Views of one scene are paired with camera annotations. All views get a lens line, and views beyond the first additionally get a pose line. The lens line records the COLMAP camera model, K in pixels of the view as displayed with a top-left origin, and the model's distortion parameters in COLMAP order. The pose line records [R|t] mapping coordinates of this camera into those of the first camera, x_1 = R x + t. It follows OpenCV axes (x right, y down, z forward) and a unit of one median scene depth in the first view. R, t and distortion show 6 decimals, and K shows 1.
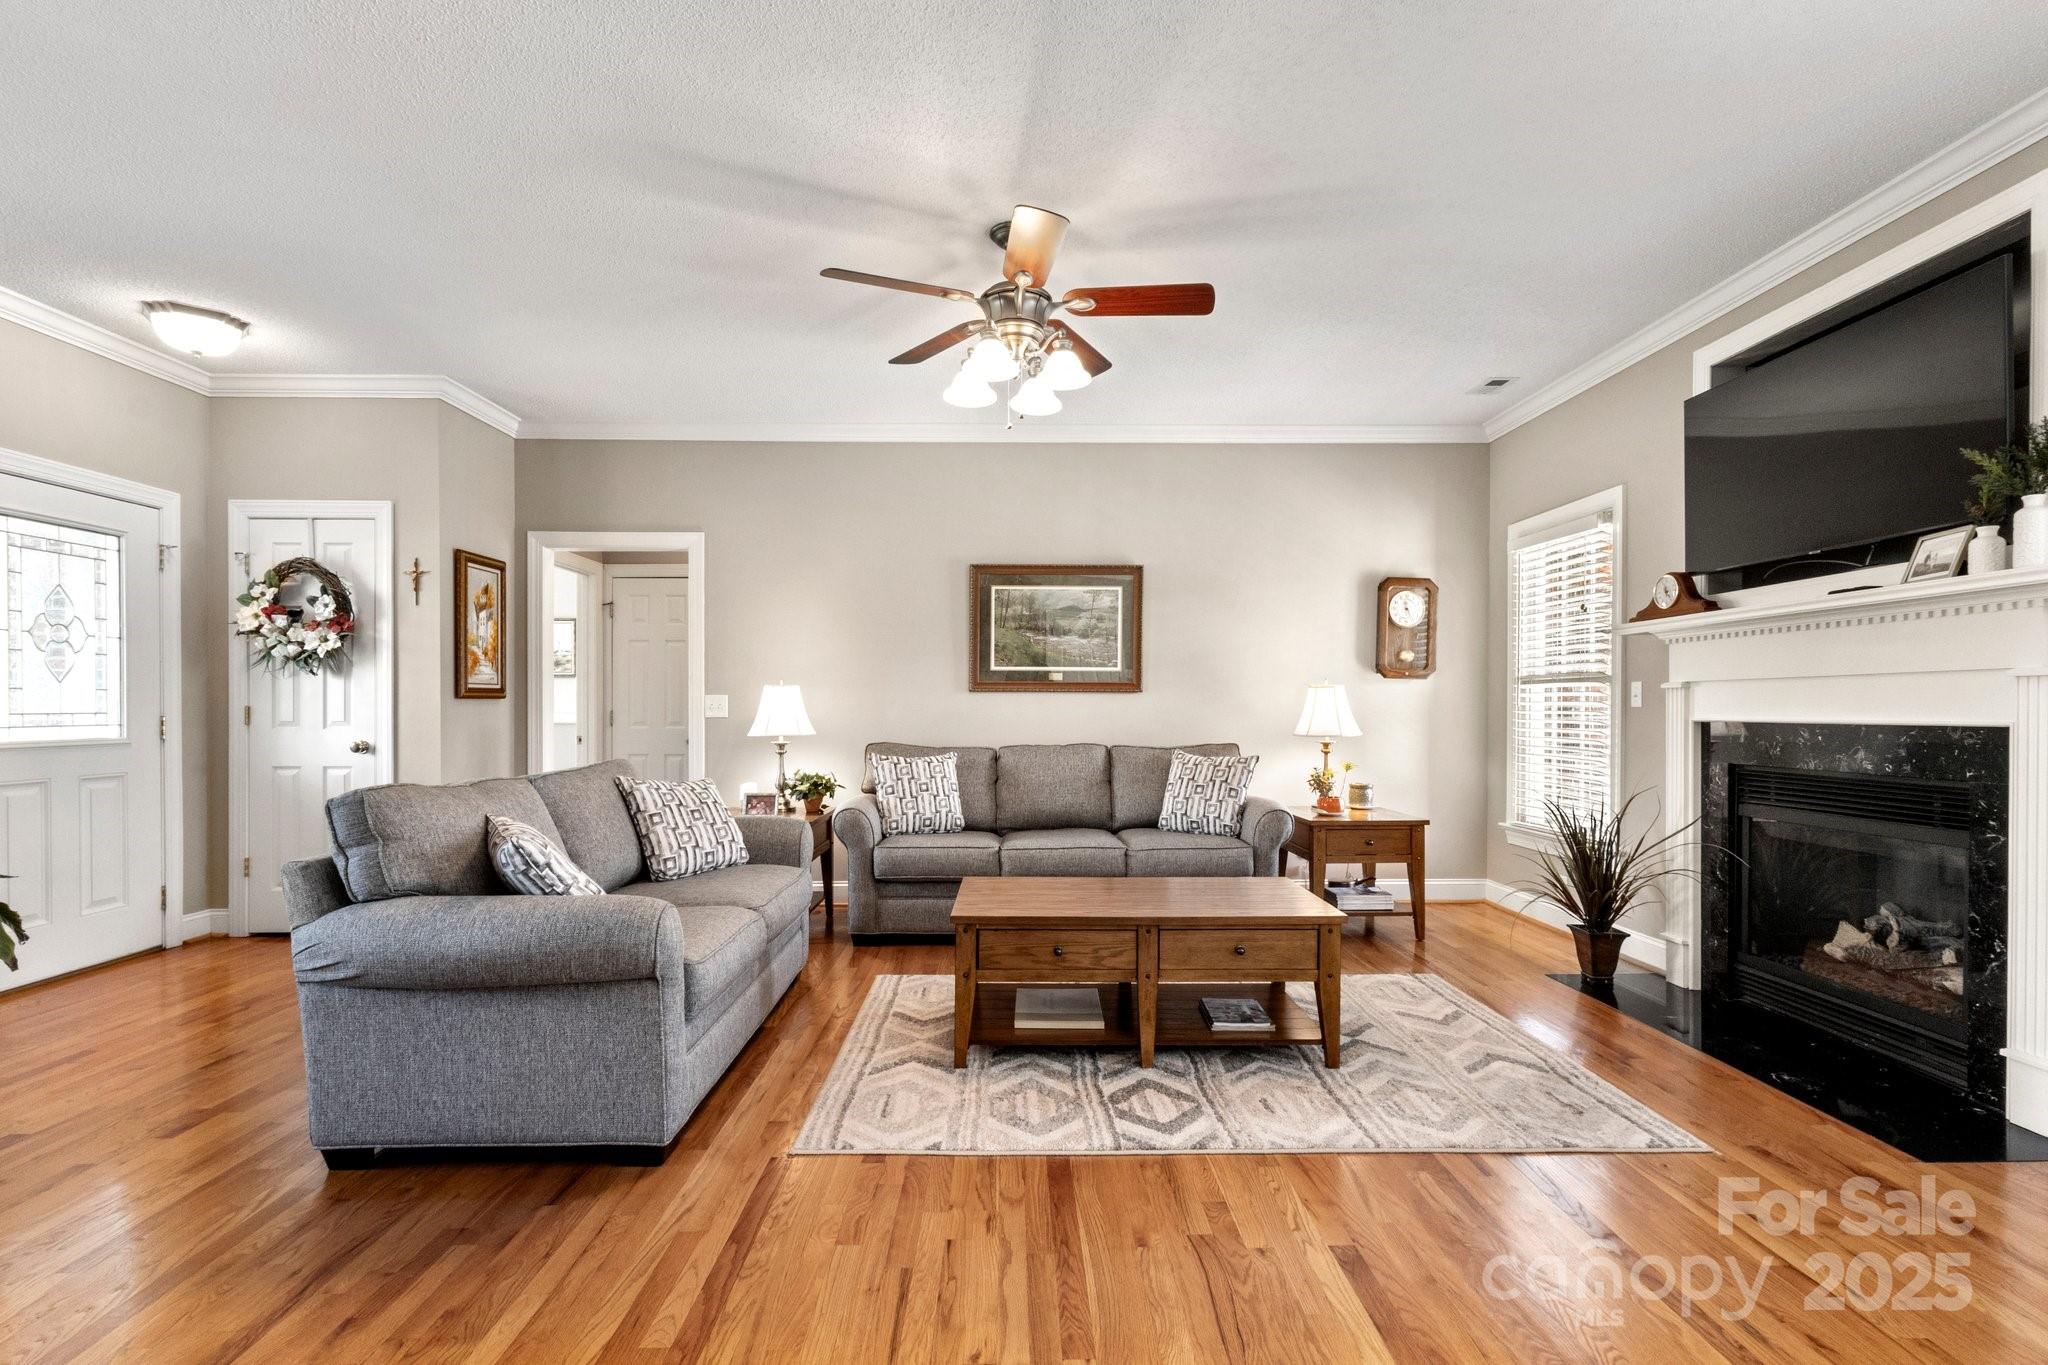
lens RADIAL K [[958.0, 0, 1021.1], [0, 958.0, 722.6], [0, 0, 1]] dist [-0.000183, 0.000567]
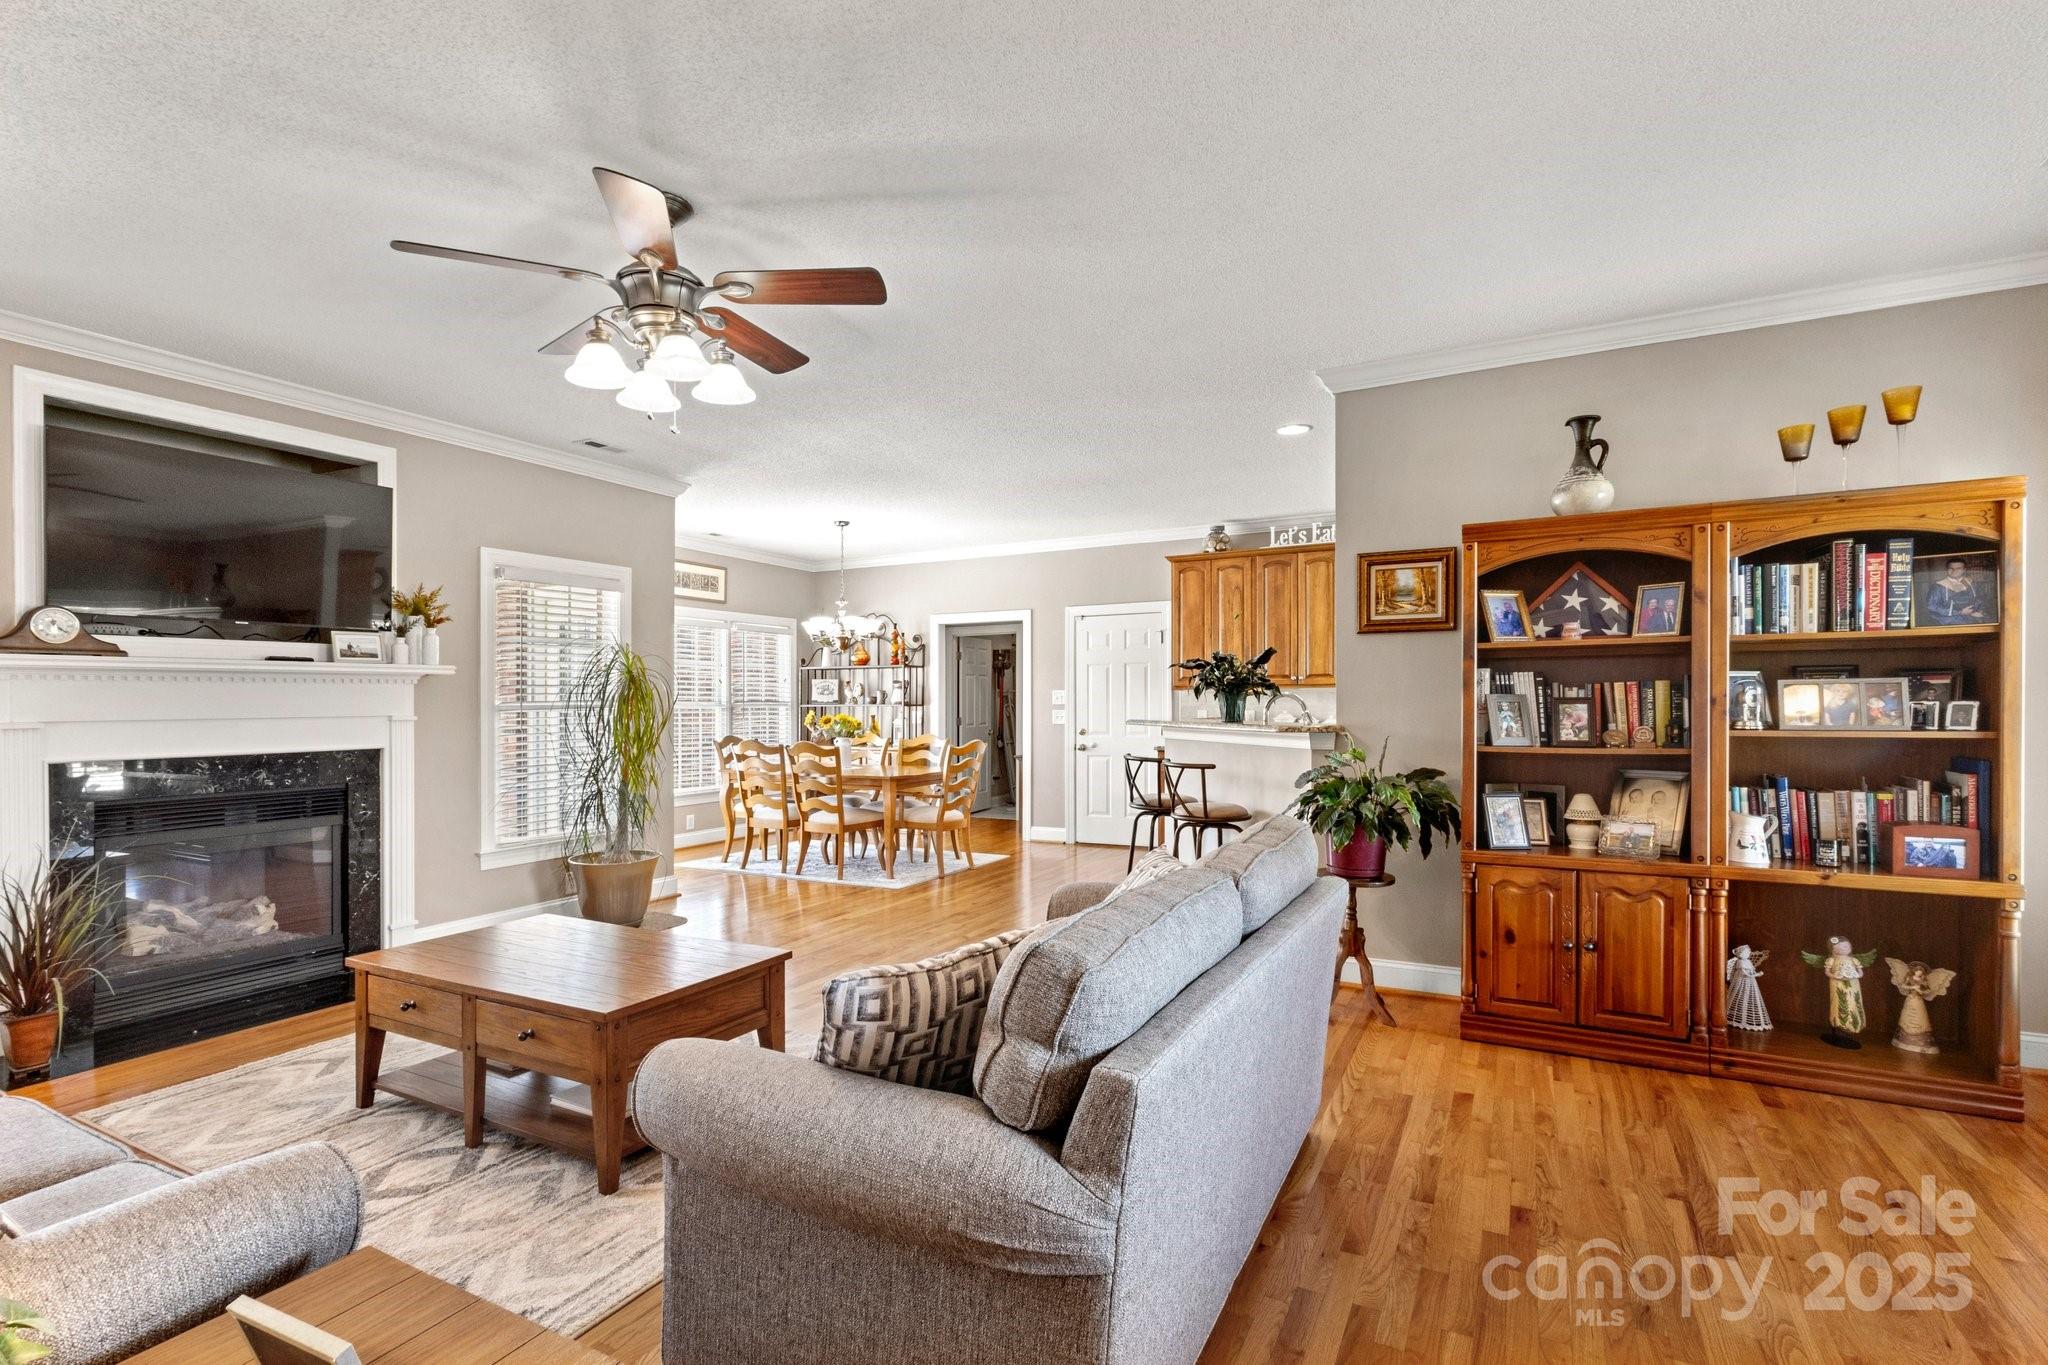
lens RADIAL K [[952.6, 0, 1012.5], [0, 952.6, 683.8], [0, 0, 1]] dist [-0.000852, 0.000217]
pose [[-0.876540, 0.017660, 0.481005, -0.503062], [0.016297, 0.999843, -0.007011, -0.049568], [-0.481054, 0.001694, -0.876690, 1.159209]]
